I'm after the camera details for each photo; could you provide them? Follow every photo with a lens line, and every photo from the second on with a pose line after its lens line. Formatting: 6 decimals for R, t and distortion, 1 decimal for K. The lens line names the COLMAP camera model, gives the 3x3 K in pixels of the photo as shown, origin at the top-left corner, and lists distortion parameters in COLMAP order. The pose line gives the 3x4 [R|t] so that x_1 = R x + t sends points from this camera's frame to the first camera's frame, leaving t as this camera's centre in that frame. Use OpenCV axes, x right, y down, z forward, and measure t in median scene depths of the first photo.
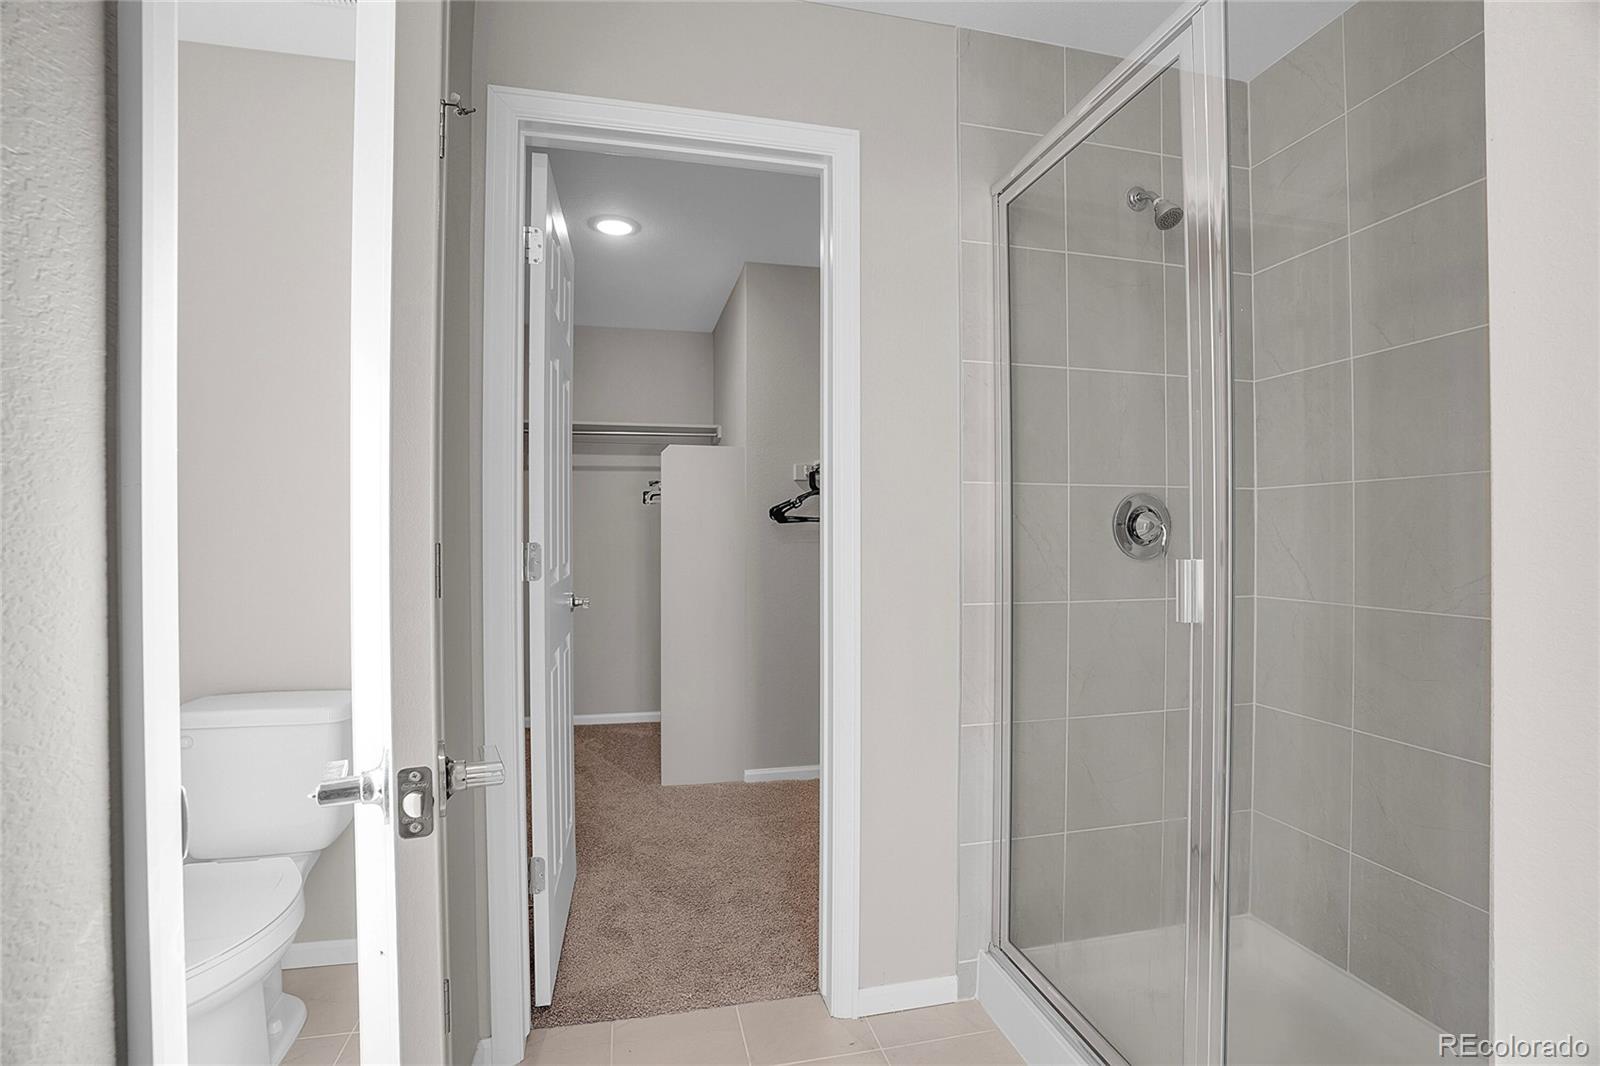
lens RADIAL K [[748.8, 0, 793.6], [0, 748.8, 535.8], [0, 0, 1]] dist [-0.068431, 0.024401]
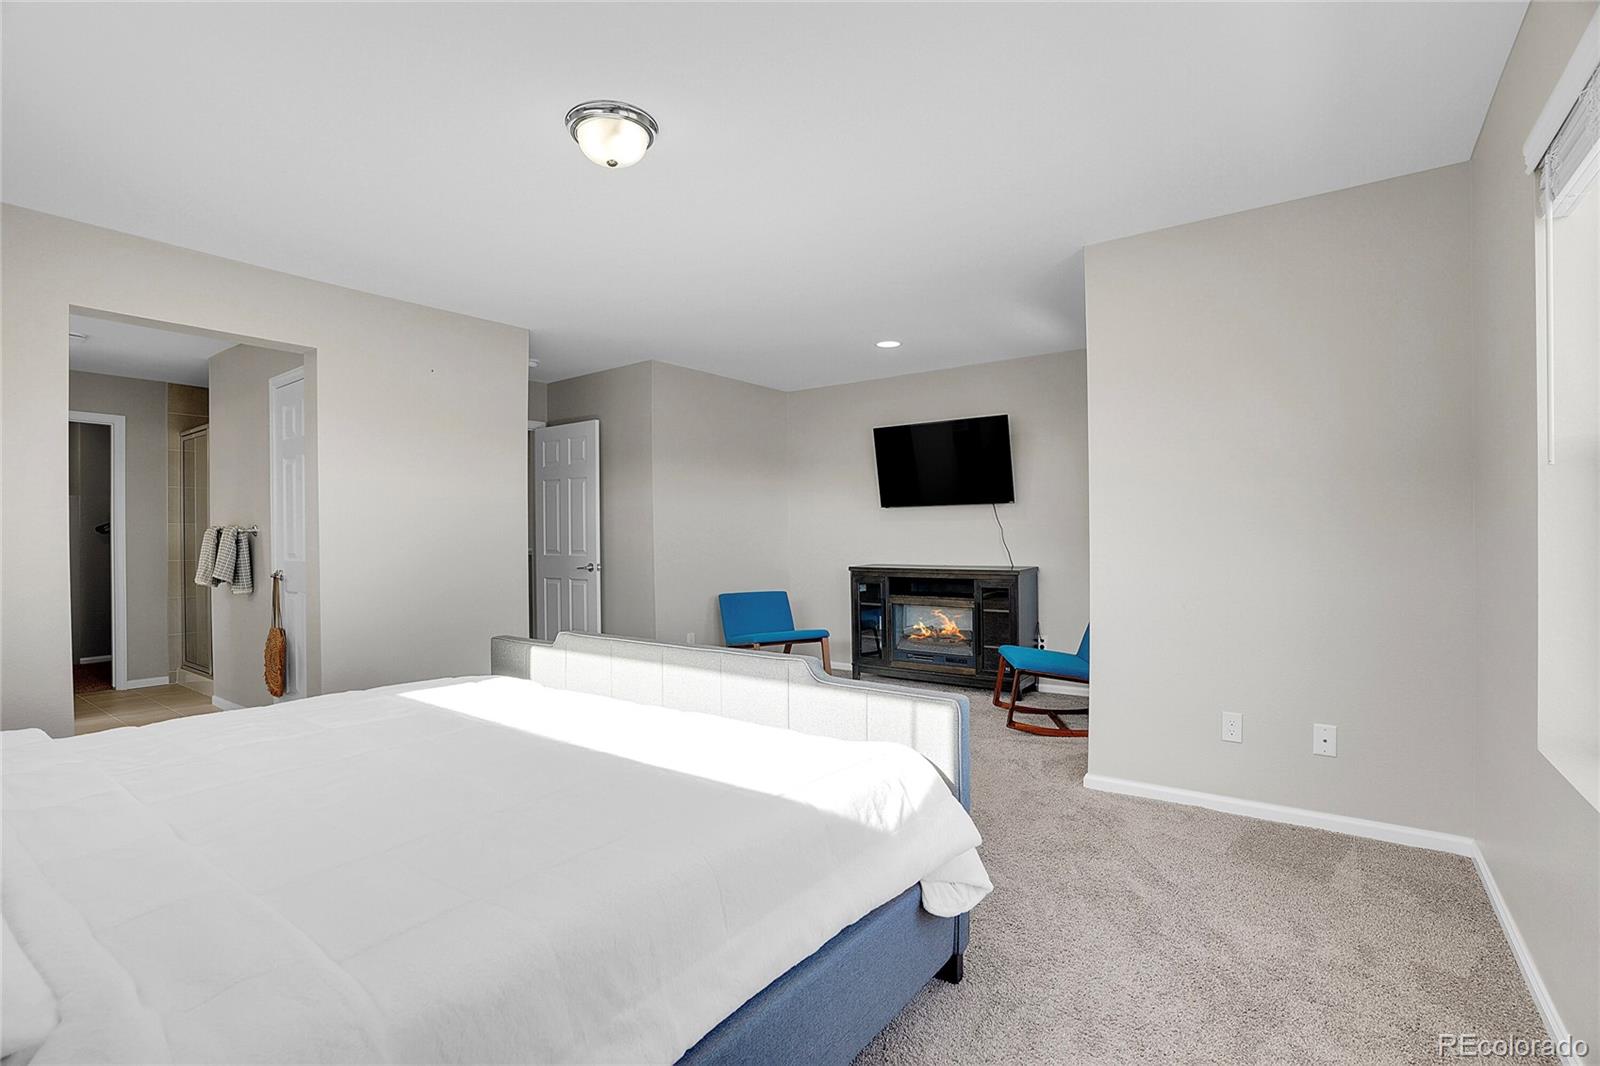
lens RADIAL K [[748.8, 0, 793.6], [0, 748.8, 535.8], [0, 0, 1]] dist [-0.068431, 0.024401]
pose [[0.752705, -0.005317, 0.658337, 0.211371], [0.004812, 0.999985, 0.002574, -0.014316], [-0.658341, 0.001230, 0.752719, -3.206965]]
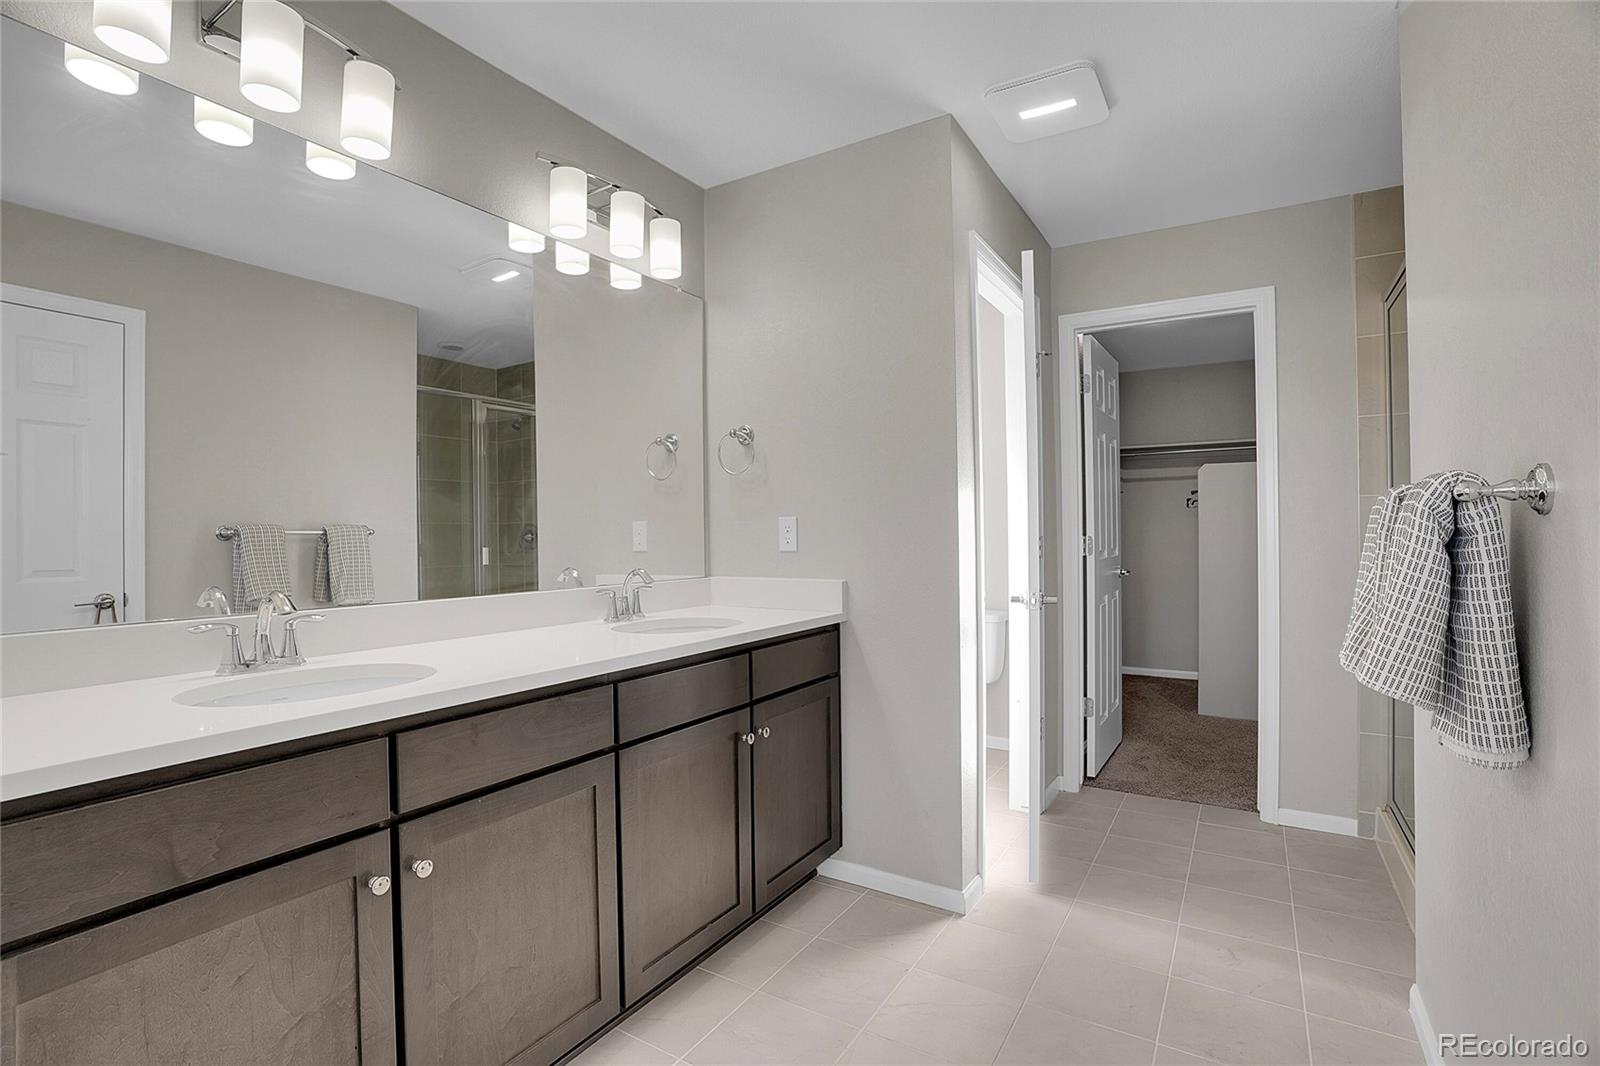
lens RADIAL K [[748.8, 0, 793.6], [0, 748.8, 535.8], [0, 0, 1]] dist [-0.068431, 0.024401]
pose [[0.714449, -0.004567, -0.699672, 0.435410], [0.009908, 0.999944, 0.003591, -0.007065], [0.699617, -0.009497, 0.714455, -0.886756]]
